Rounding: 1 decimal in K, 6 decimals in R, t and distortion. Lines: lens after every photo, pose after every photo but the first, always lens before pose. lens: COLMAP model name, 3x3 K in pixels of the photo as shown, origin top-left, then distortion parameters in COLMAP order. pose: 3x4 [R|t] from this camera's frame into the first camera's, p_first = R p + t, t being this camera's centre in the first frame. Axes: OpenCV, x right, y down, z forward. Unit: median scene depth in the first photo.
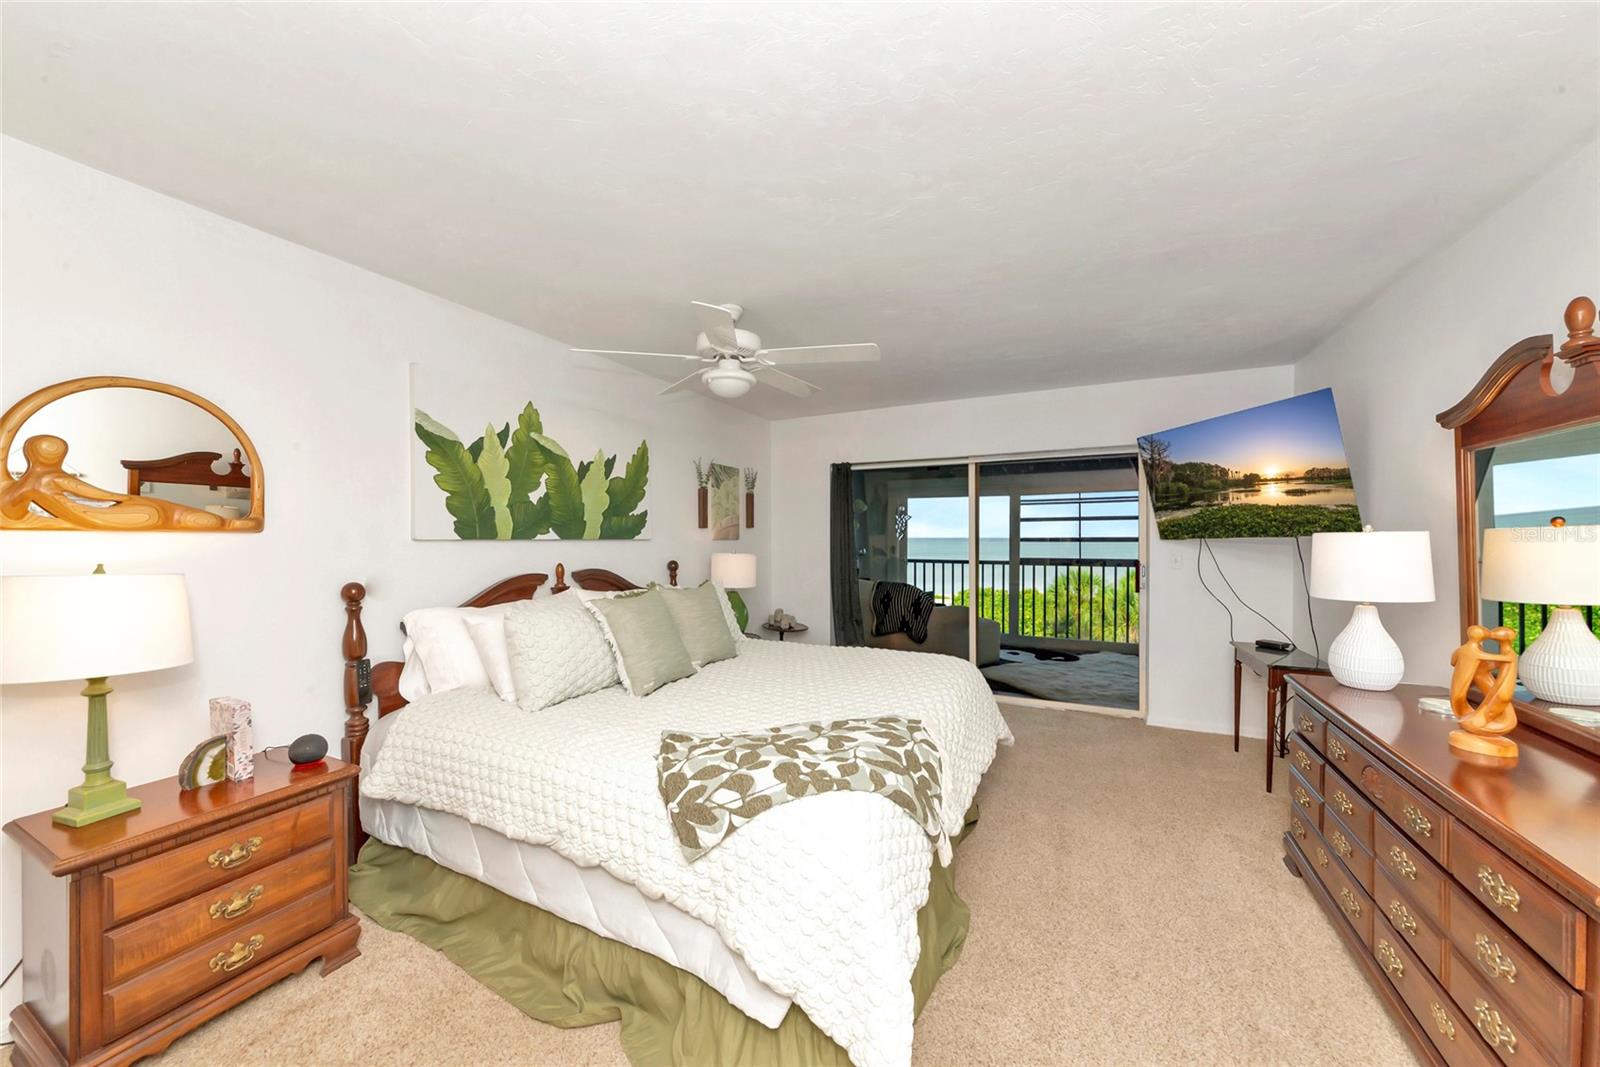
lens RADIAL K [[566.4, 0, 794.4], [0, 566.4, 531.3], [0, 0, 1]] dist [0.000831, 0.000119]
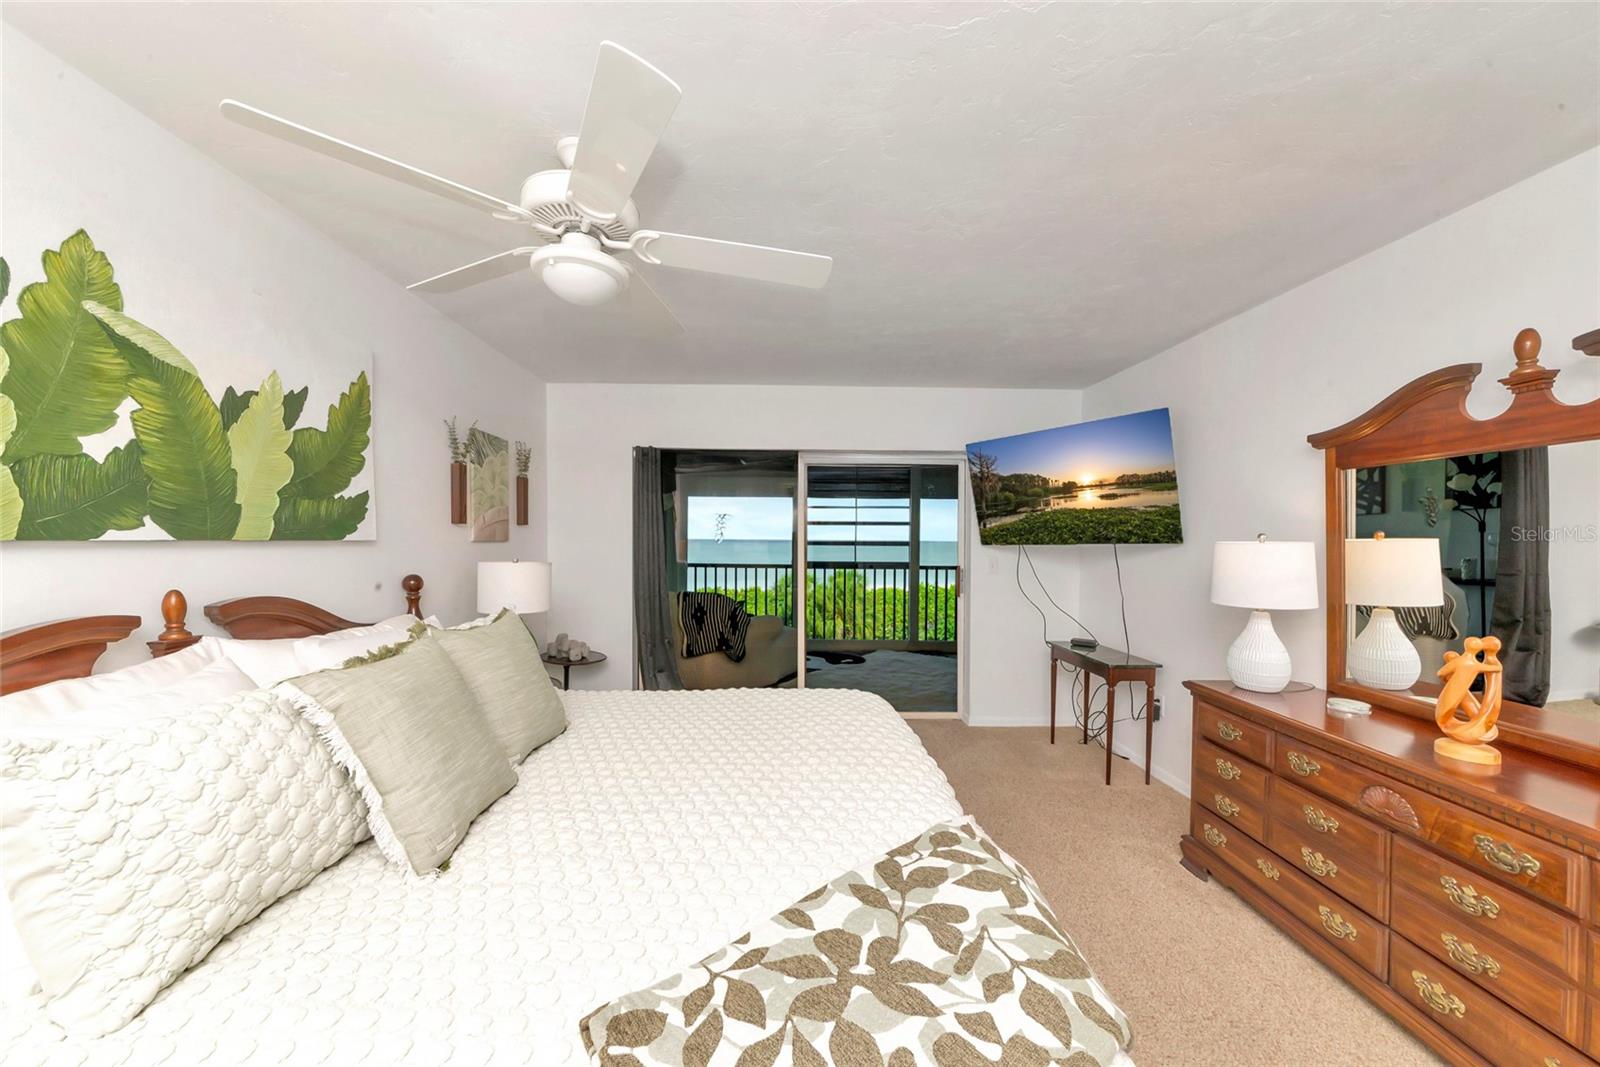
lens RADIAL K [[565.8, 0, 802.2], [0, 565.8, 544.9], [0, 0, 1]] dist [-0.006972, 0.000340]
pose [[0.885451, 0.005478, 0.464700, -0.142778], [-0.015875, 0.999703, 0.018465, 0.000563], [-0.464461, -0.023727, 0.885276, 0.289784]]
